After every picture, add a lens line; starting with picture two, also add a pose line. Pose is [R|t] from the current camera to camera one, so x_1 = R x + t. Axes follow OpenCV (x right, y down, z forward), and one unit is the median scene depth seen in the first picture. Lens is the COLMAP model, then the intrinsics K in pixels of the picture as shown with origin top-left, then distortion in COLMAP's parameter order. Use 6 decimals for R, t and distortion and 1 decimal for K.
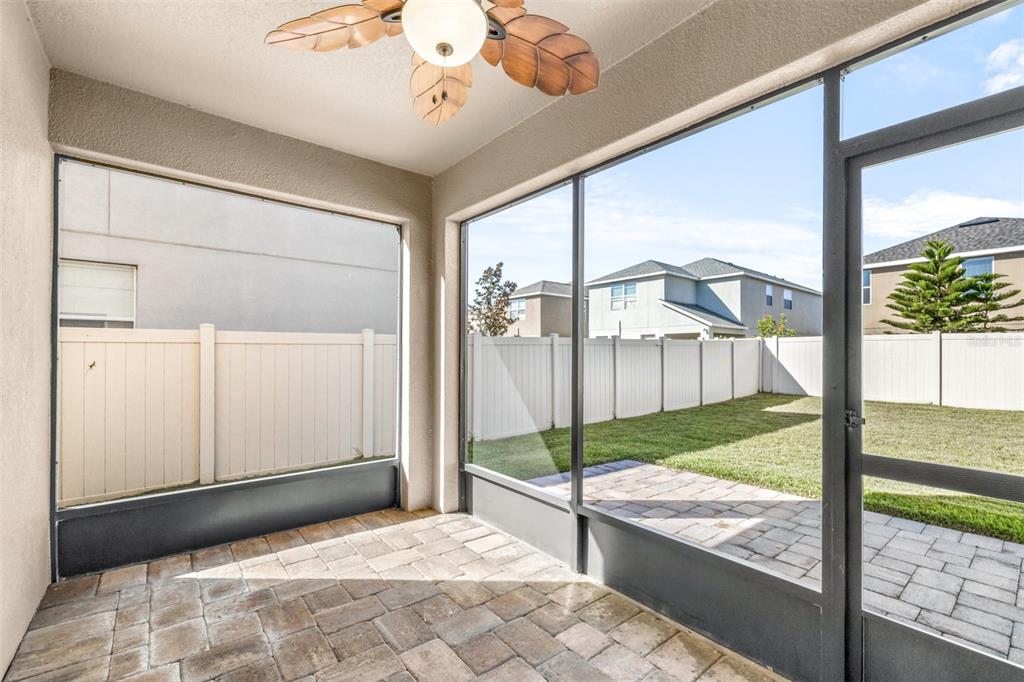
lens RADIAL K [[435.2, 0, 520.6], [0, 435.2, 355.1], [0, 0, 1]] dist [-0.002354, 0.000010]
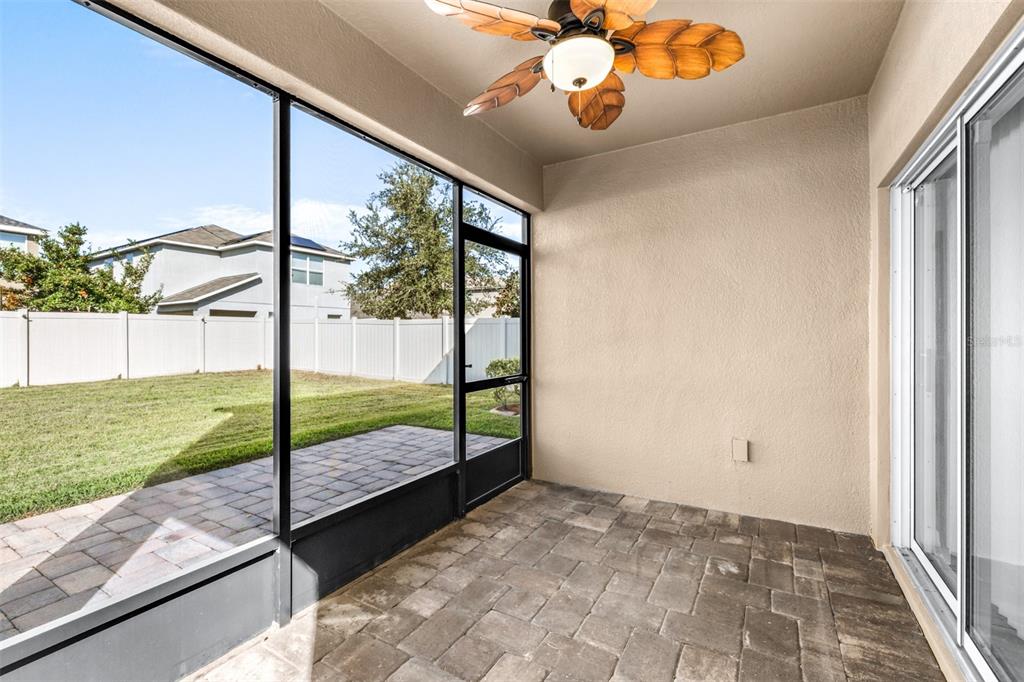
lens RADIAL K [[435.2, 0, 514.4], [0, 435.2, 335.7], [0, 0, 1]] dist [-0.002354, 0.000010]
pose [[-0.335734, -0.008301, 0.941920, -0.534225], [0.002173, 0.999952, 0.009587, 0.001995], [-0.941954, 0.005265, -0.335699, 0.676612]]
